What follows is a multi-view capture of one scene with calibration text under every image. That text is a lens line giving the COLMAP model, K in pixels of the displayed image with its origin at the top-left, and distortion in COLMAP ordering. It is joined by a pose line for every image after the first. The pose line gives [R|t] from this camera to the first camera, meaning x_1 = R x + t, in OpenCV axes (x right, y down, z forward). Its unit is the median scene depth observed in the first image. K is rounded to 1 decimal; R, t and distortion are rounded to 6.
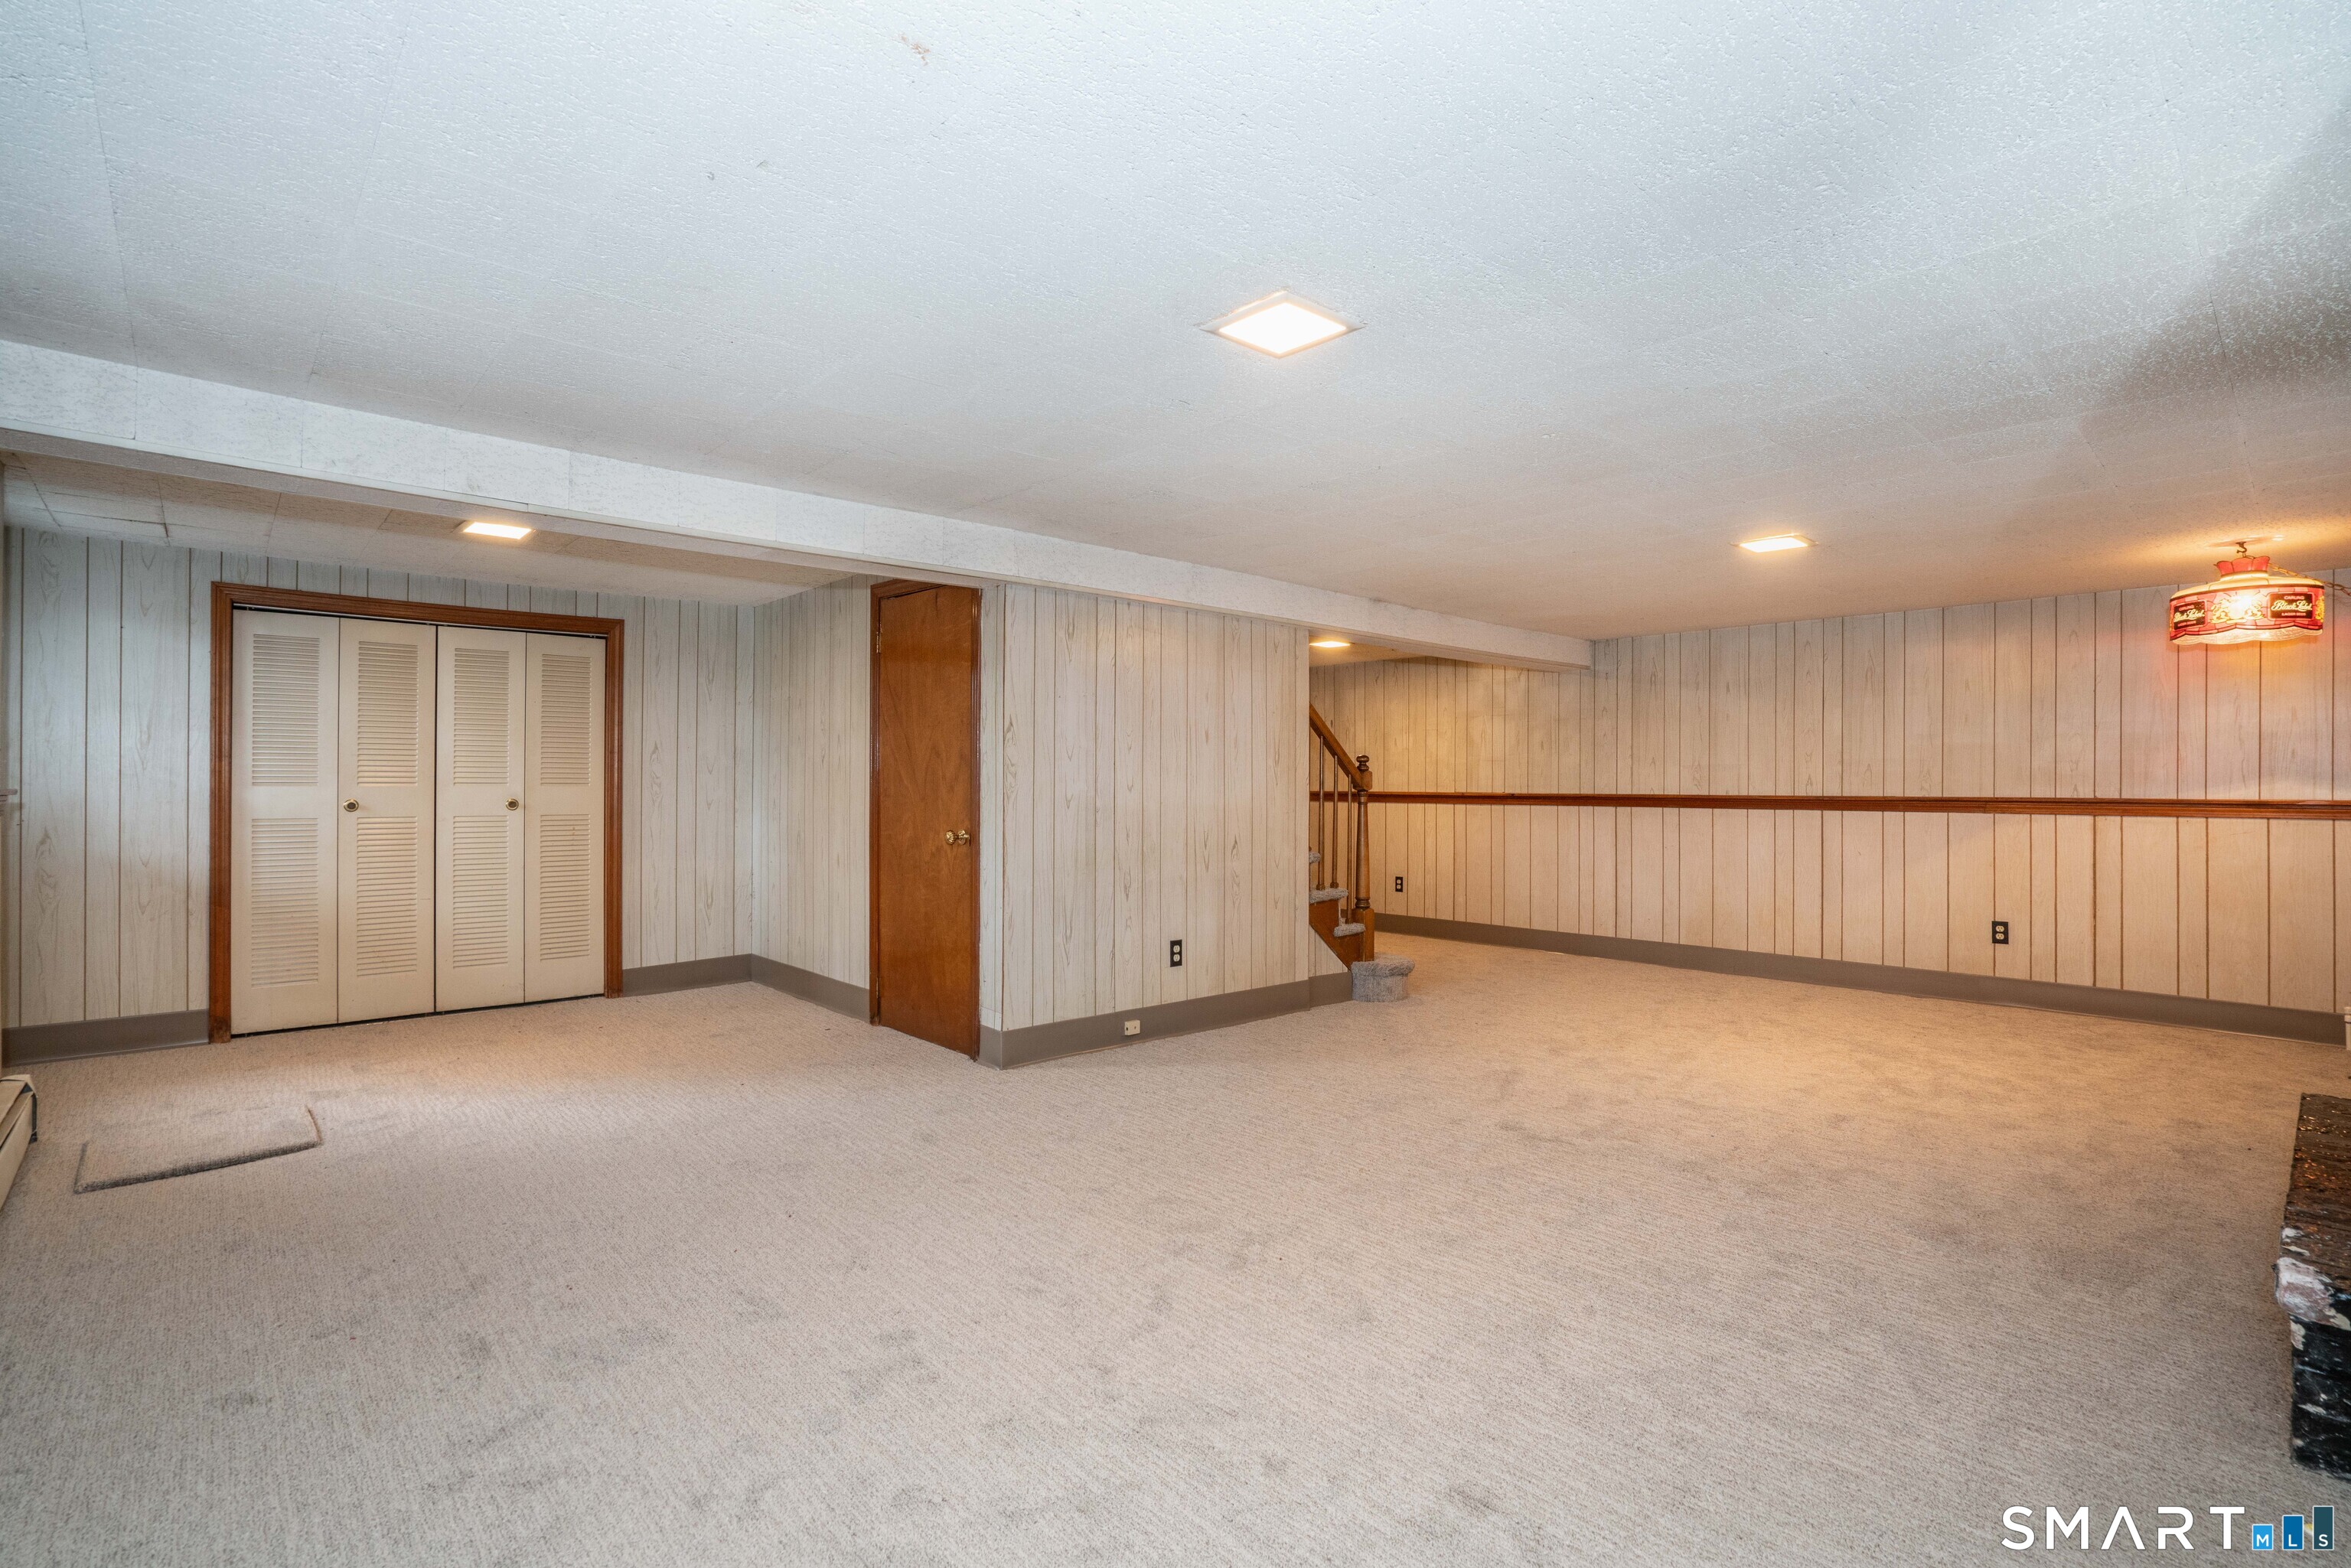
lens RADIAL K [[1086.9, 0, 1176.7], [0, 1086.9, 781.3], [0, 0, 1]] dist [-0.031499, 0.001118]
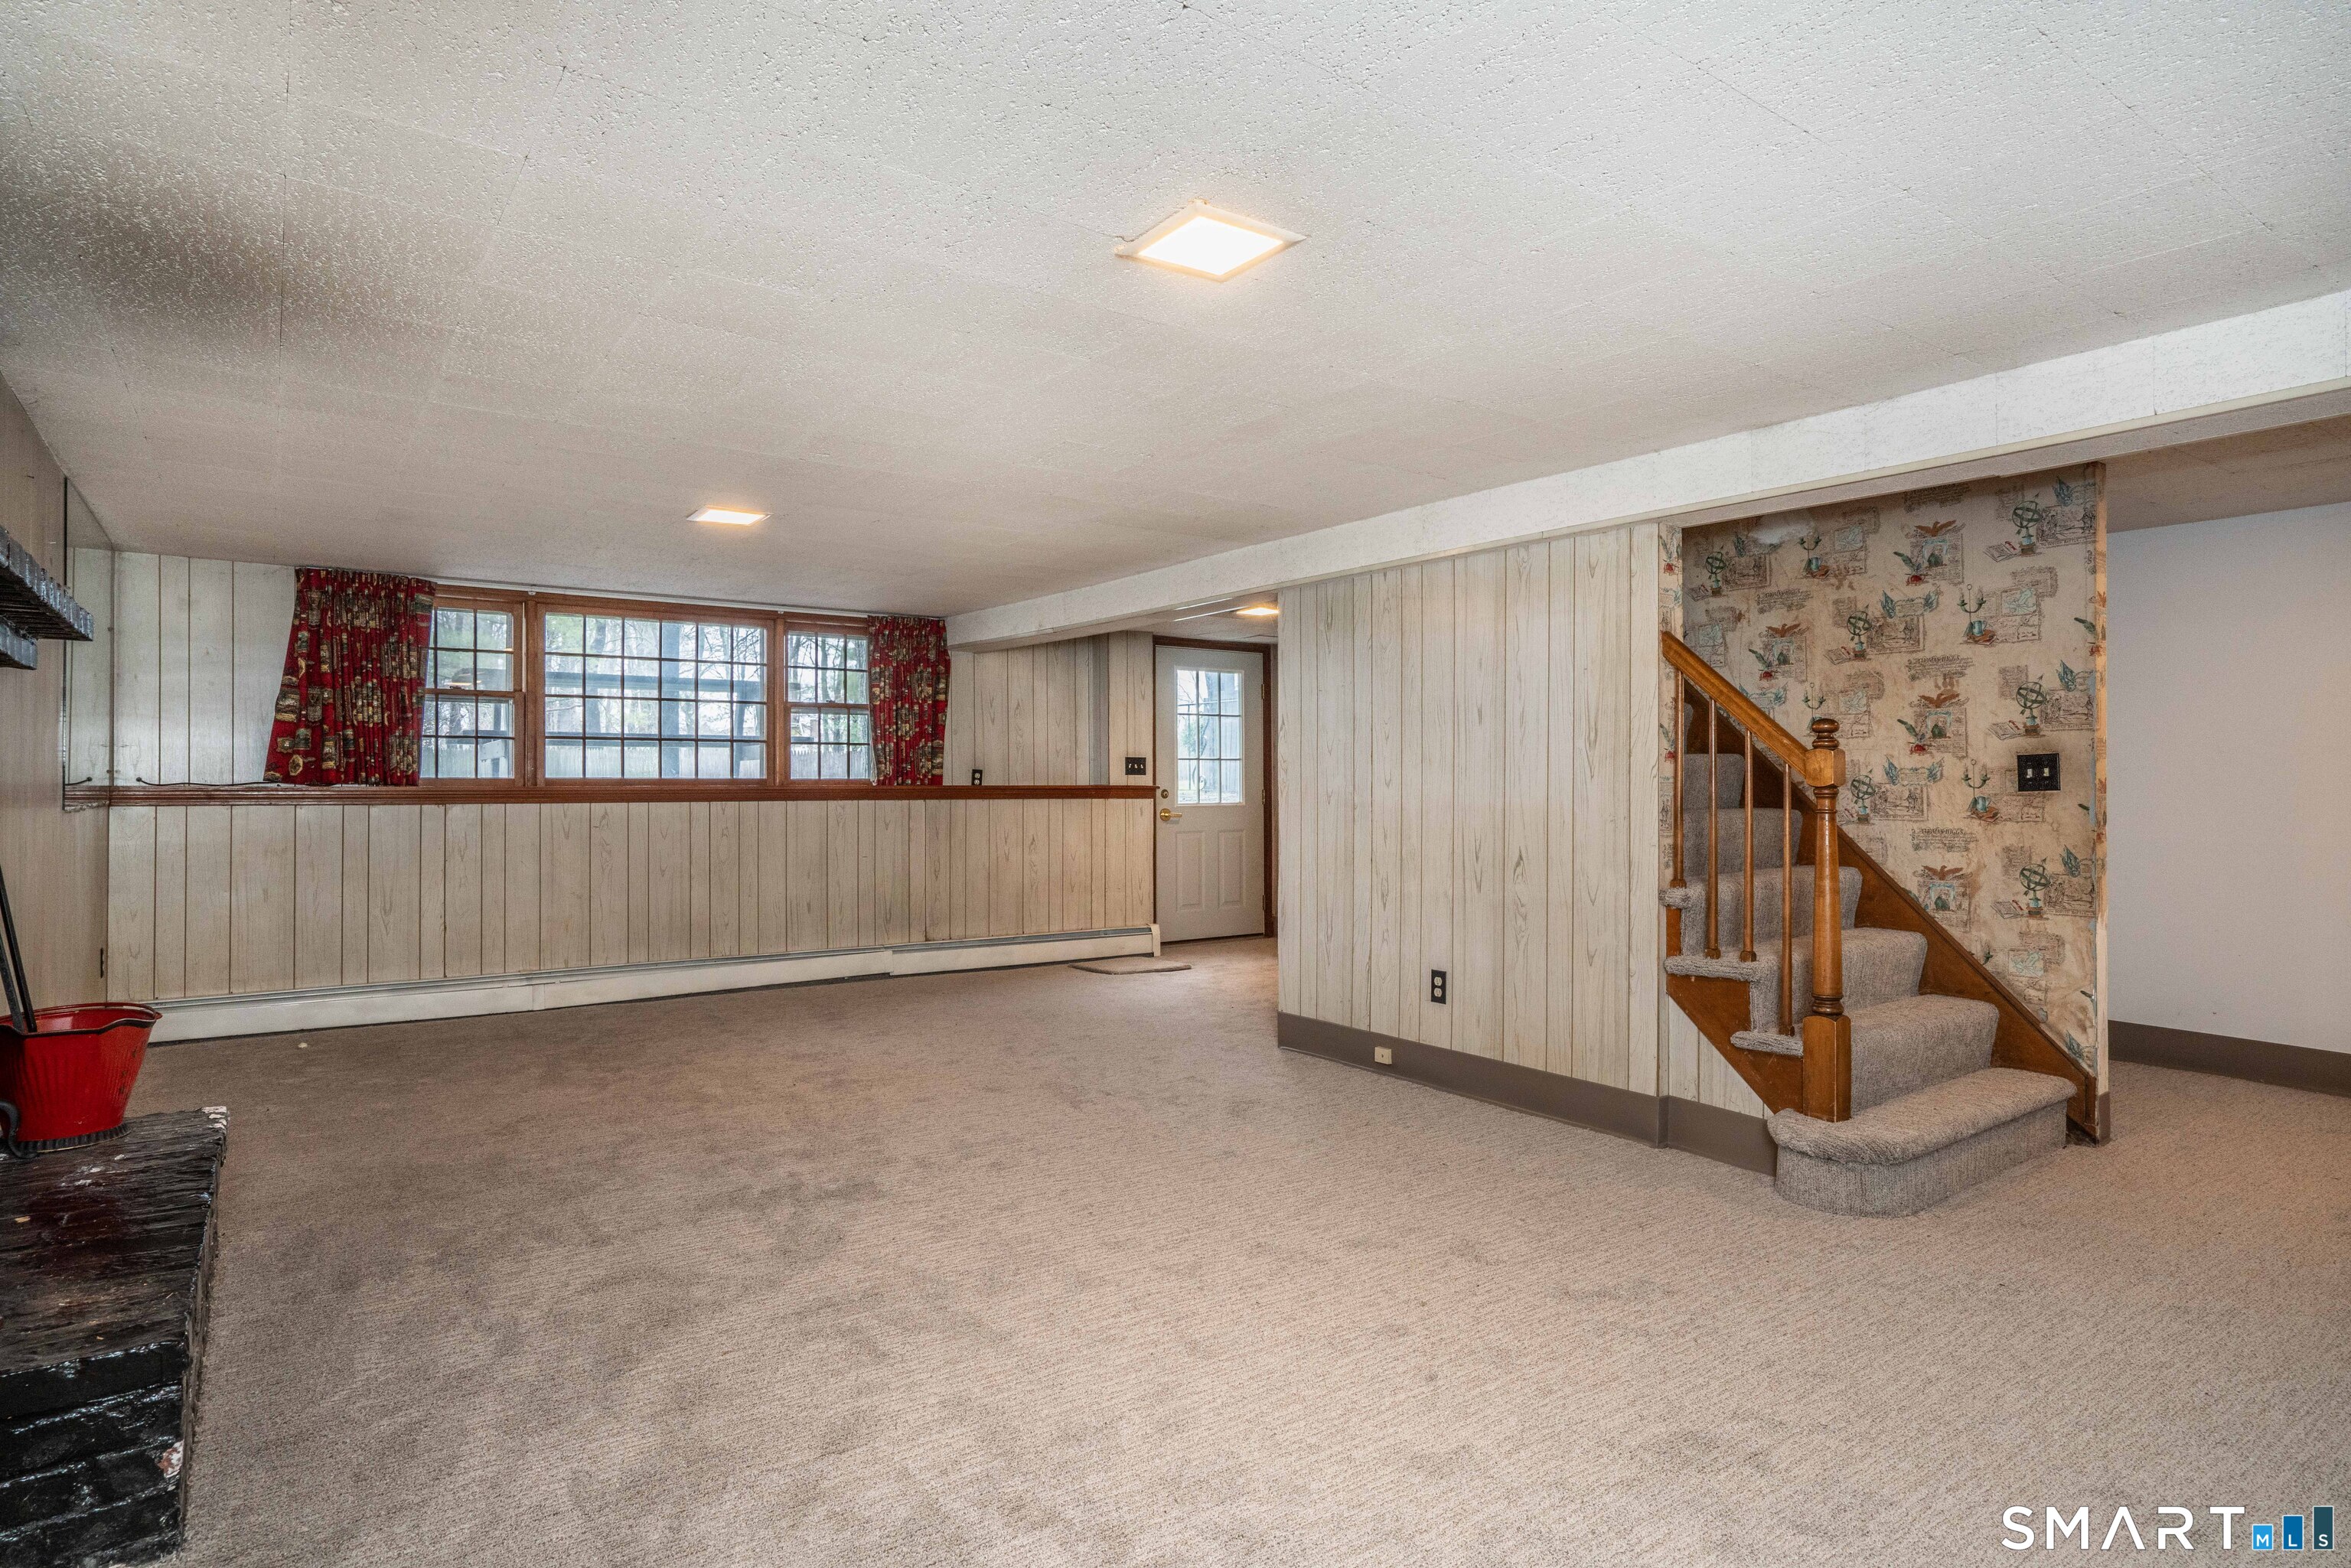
lens RADIAL K [[1288.2, 0, 1175.6], [0, 1288.2, 779.9], [0, 0, 1]] dist [-0.002002, -0.000125]
pose [[-0.105448, -0.005838, -0.994408, 0.977194], [0.004557, 0.999969, -0.006354, 0.009313], [0.994414, -0.005201, -0.105419, 0.907707]]
